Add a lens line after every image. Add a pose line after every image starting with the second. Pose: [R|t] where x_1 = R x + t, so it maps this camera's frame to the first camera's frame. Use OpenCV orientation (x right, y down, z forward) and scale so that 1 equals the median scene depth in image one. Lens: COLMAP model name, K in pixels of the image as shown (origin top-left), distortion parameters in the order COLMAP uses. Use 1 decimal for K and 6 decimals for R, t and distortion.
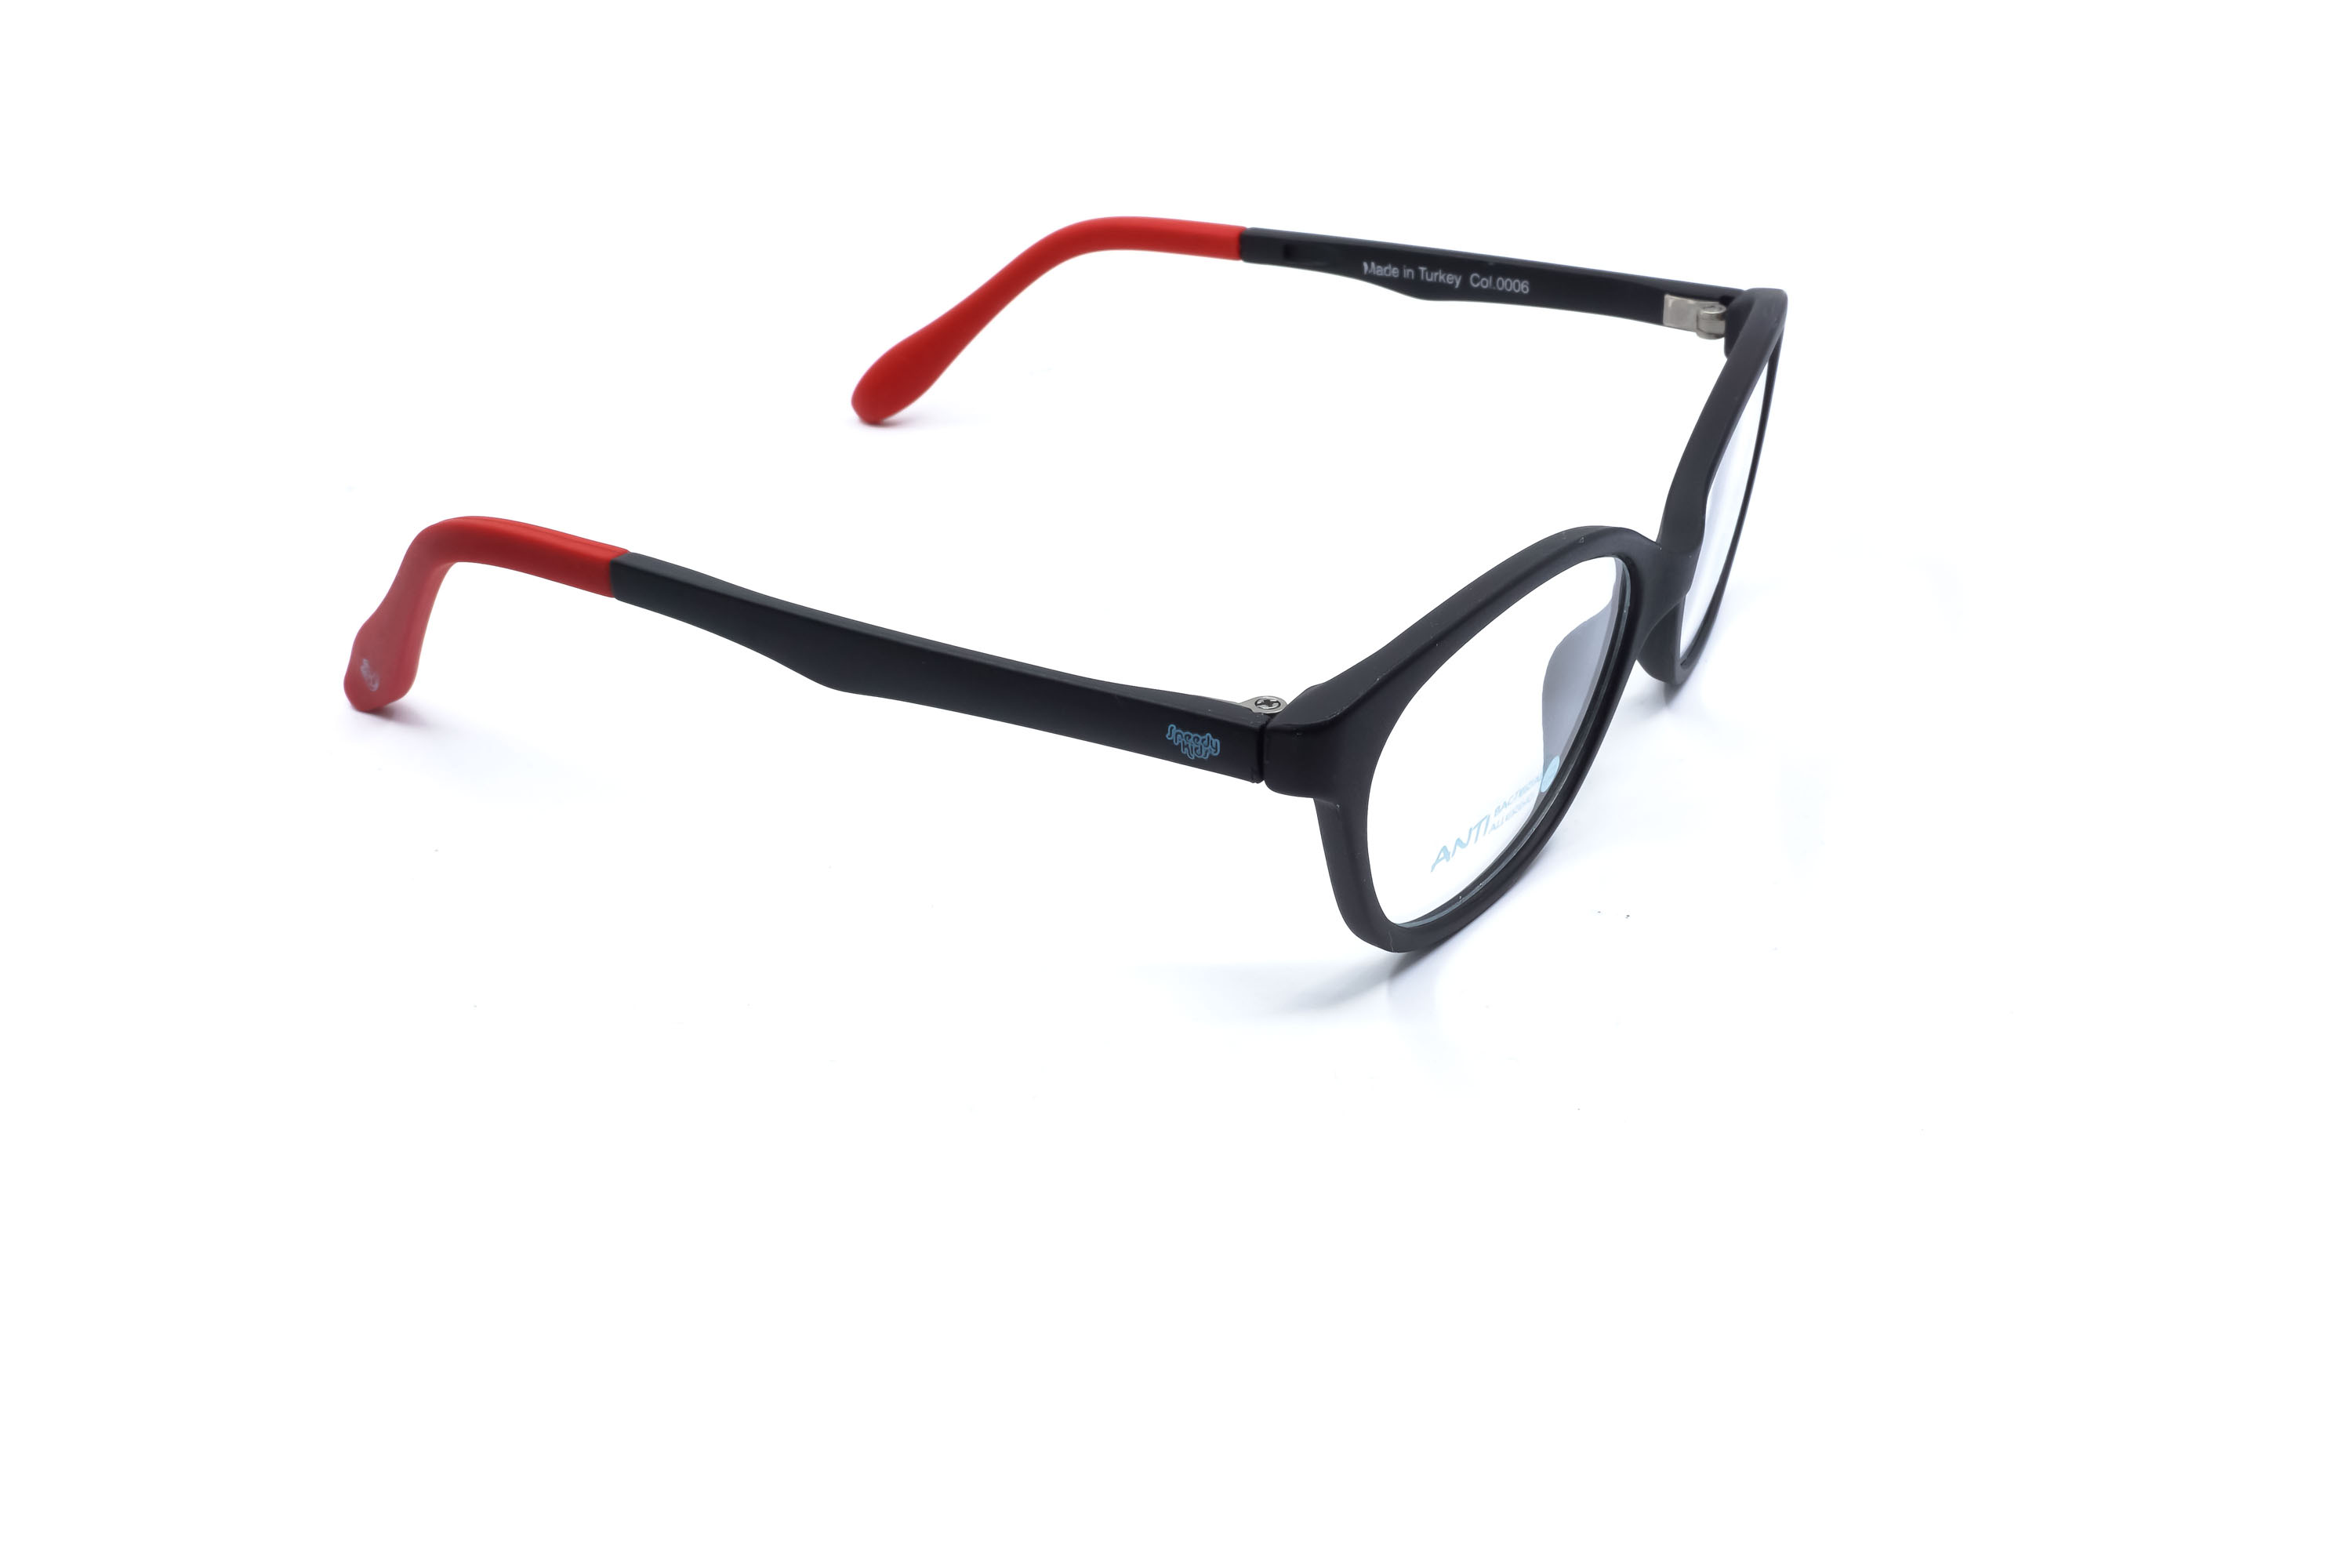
lens RADIAL K [[2446.0, 0, 1173.7], [0, 2446.0, 782.2], [0, 0, 1]] dist [0.020298, 0.000000]
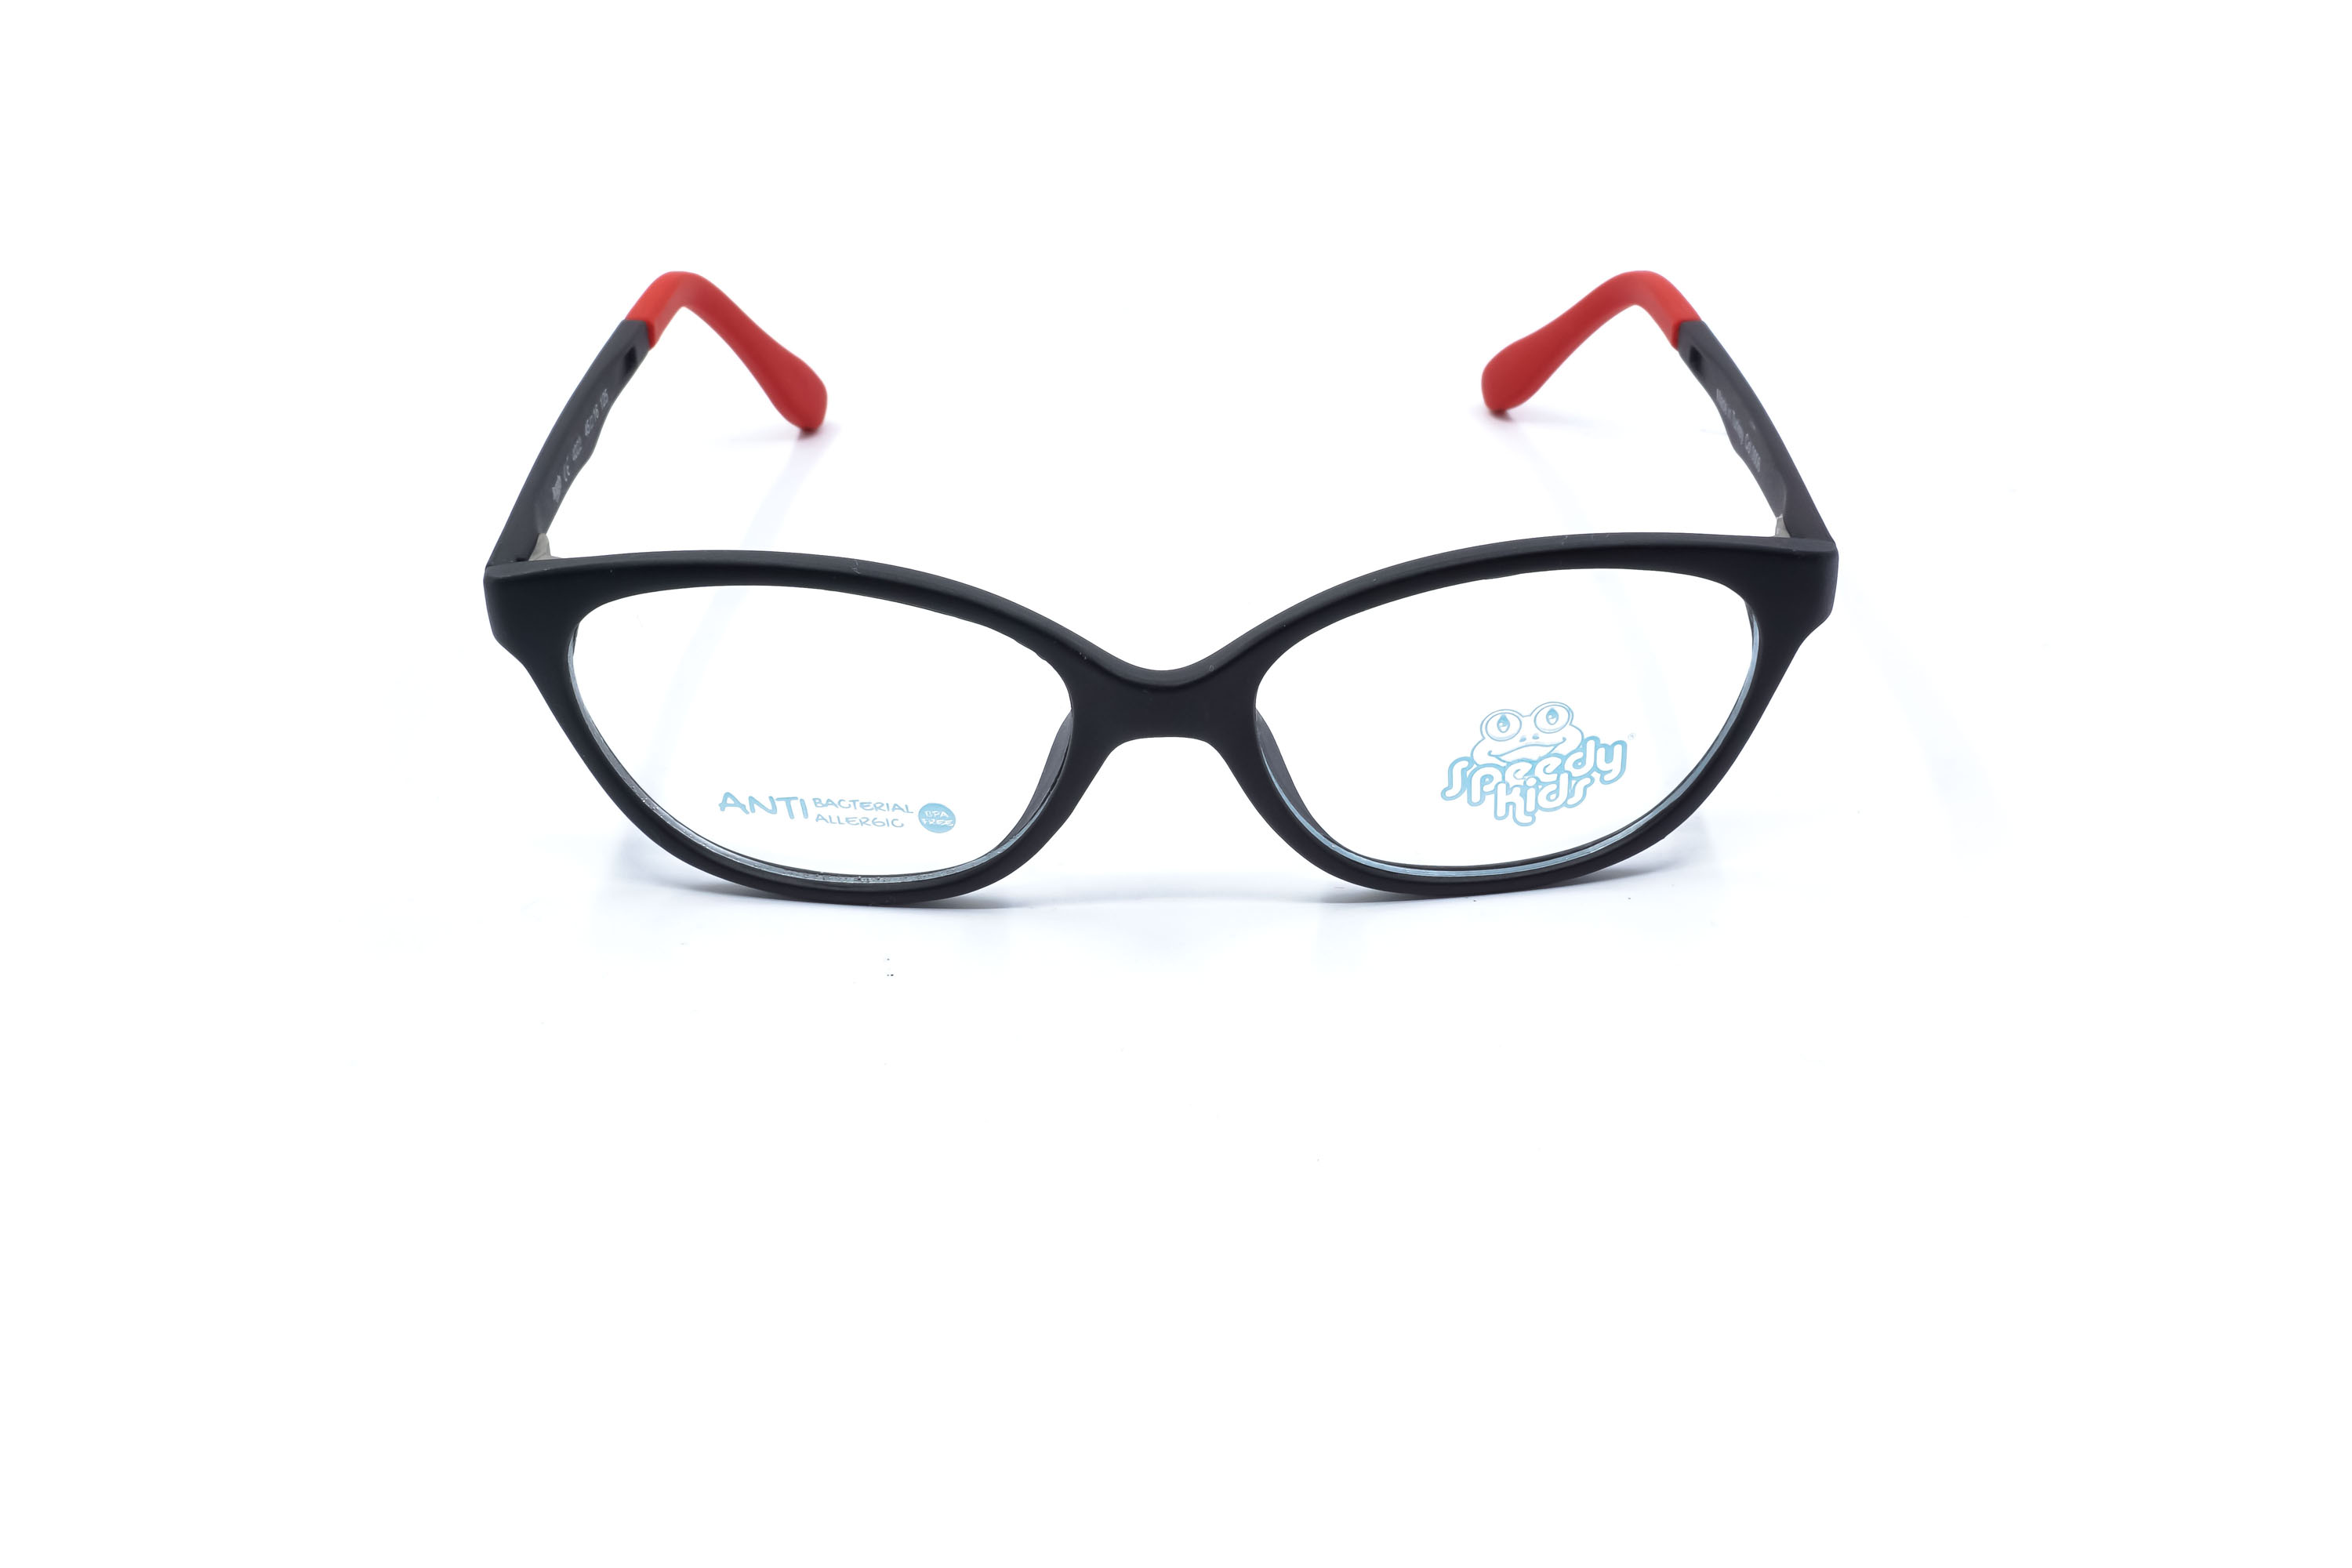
lens RADIAL K [[2446.0, 0, 1176.3], [0, 2446.0, 789.0], [0, 0, 1]] dist [0.020298, 0.000000]
pose [[0.498648, 0.437697, -0.748178, 0.717480], [-0.421058, 0.876781, 0.232304, -0.216993], [0.757668, 0.199188, 0.621501, 0.360690]]
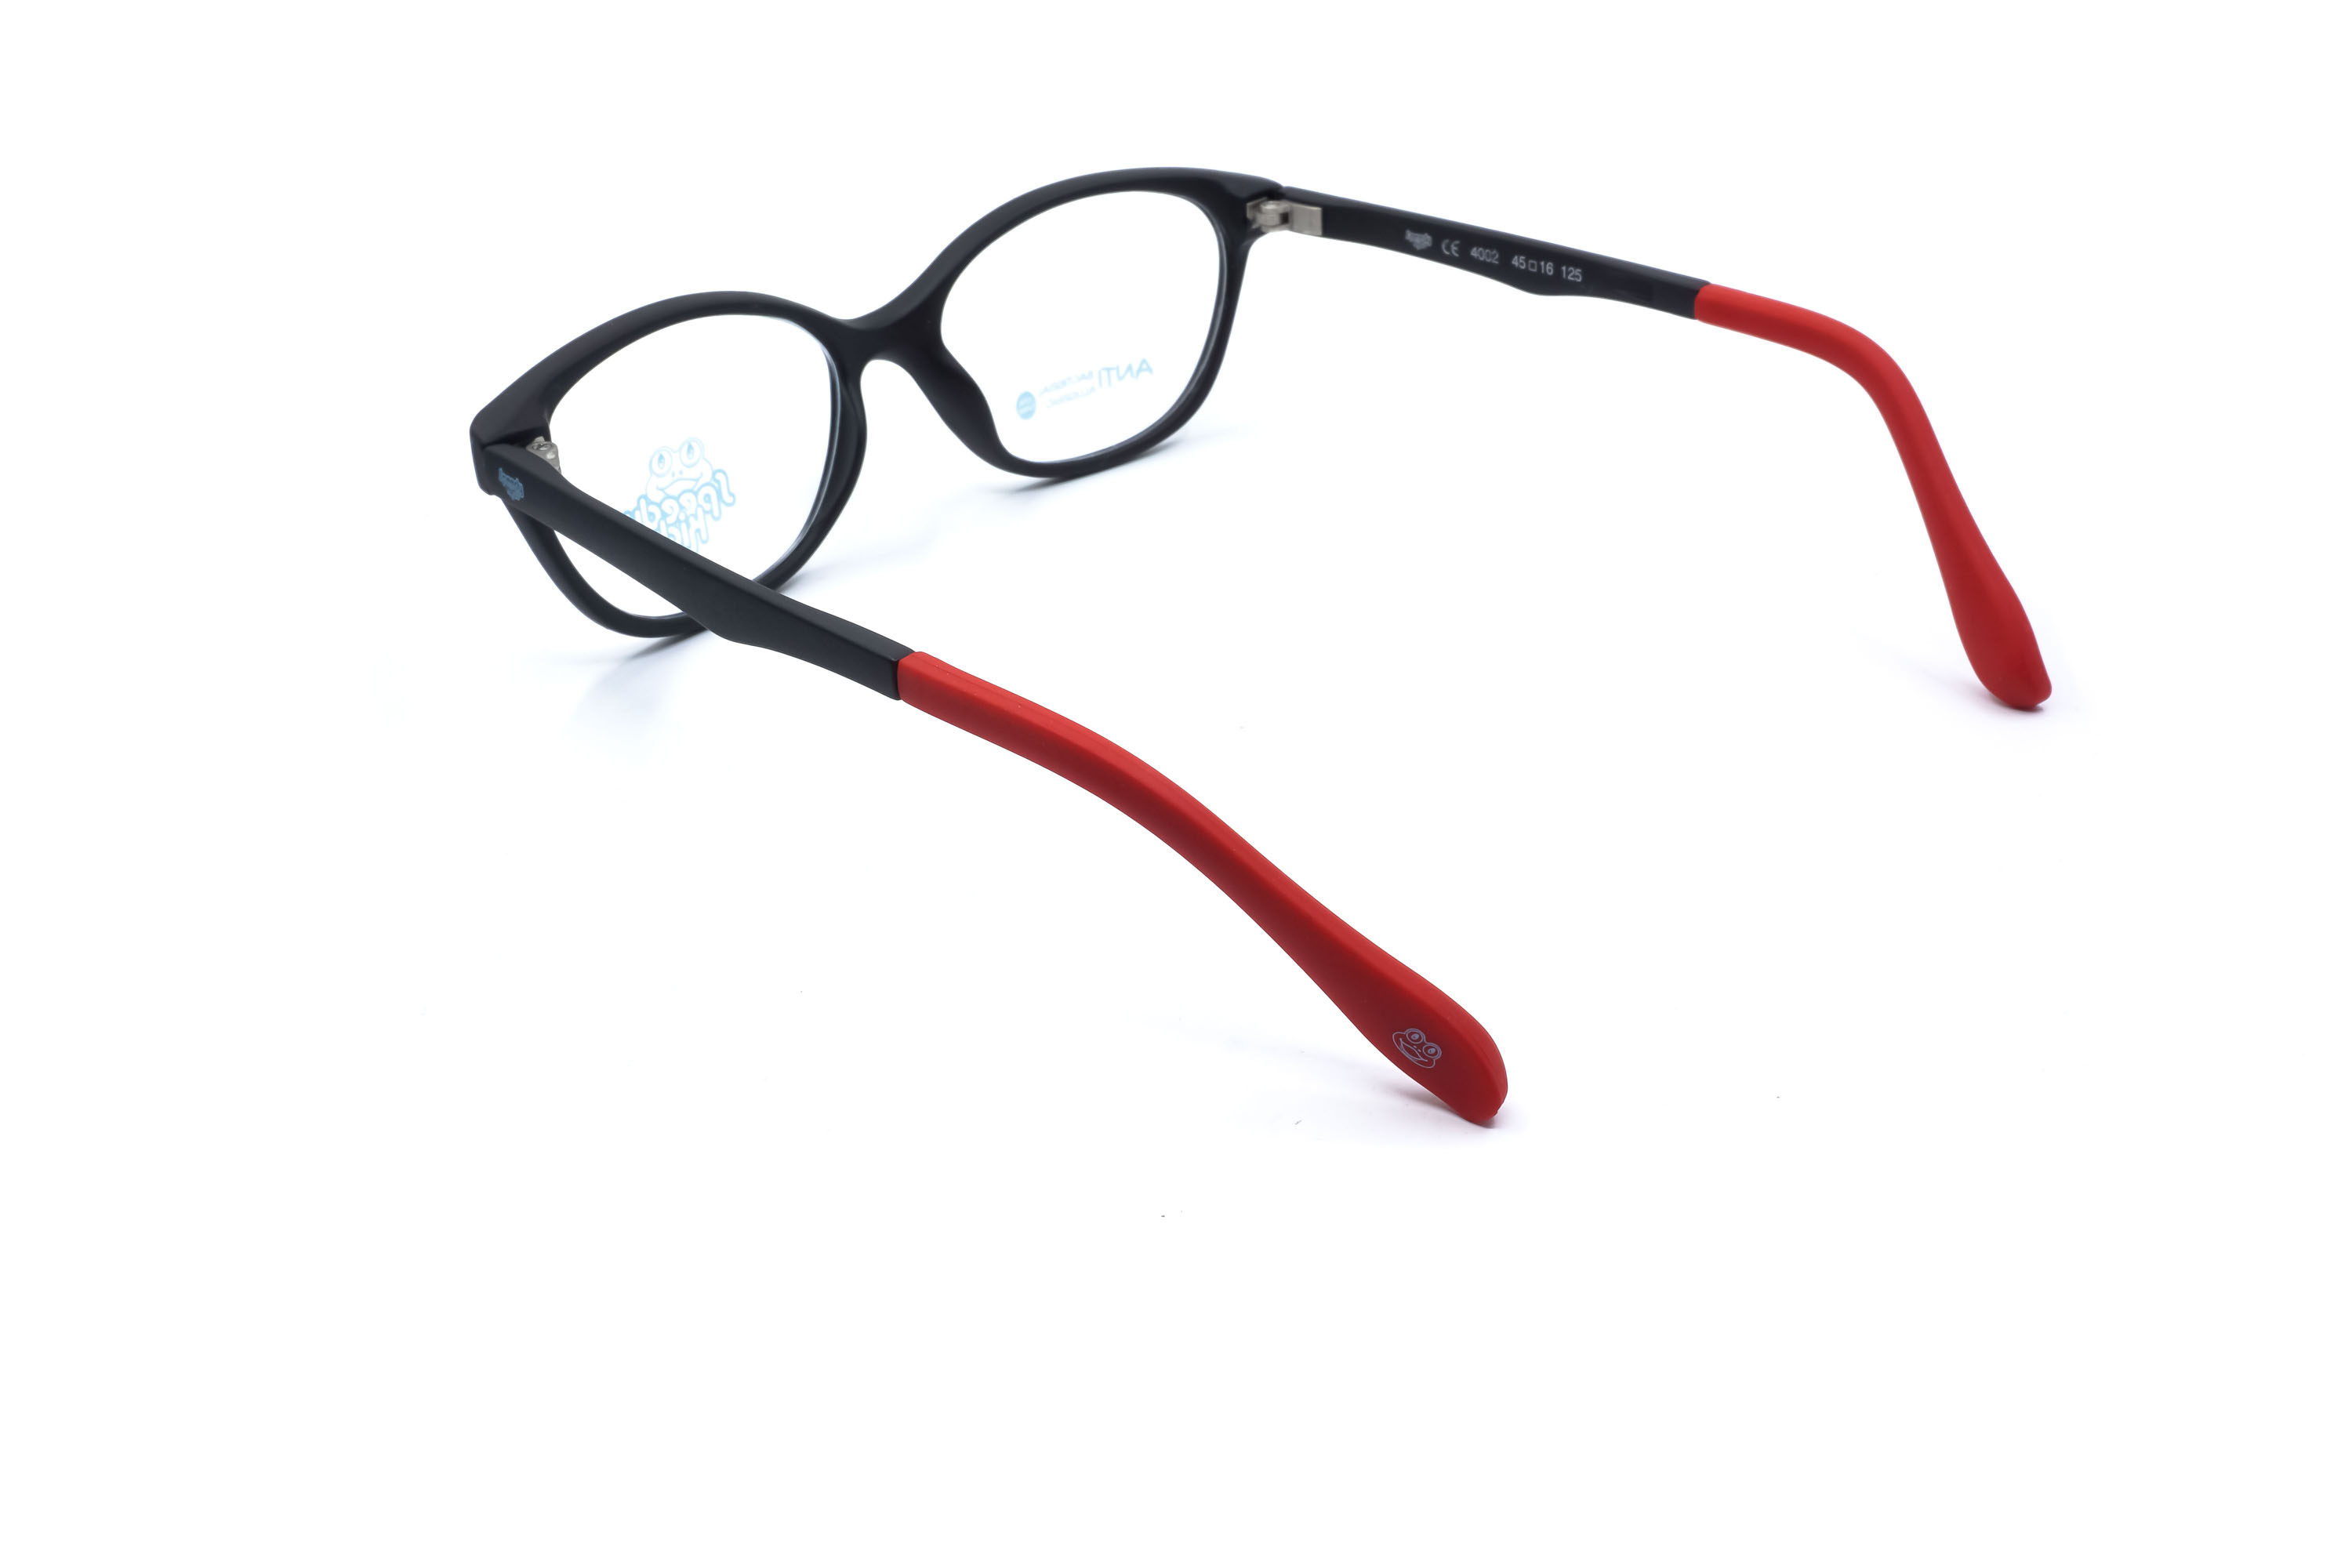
lens RADIAL K [[2446.0, 0, 1171.5], [0, 2446.0, 790.2], [0, 0, 1]] dist [0.020298, 0.000000]
pose [[-0.964933, -0.093916, 0.245122, -0.220094], [0.162781, 0.518485, 0.839450, -0.799480], [-0.205930, 0.849914, -0.485015, 1.421576]]
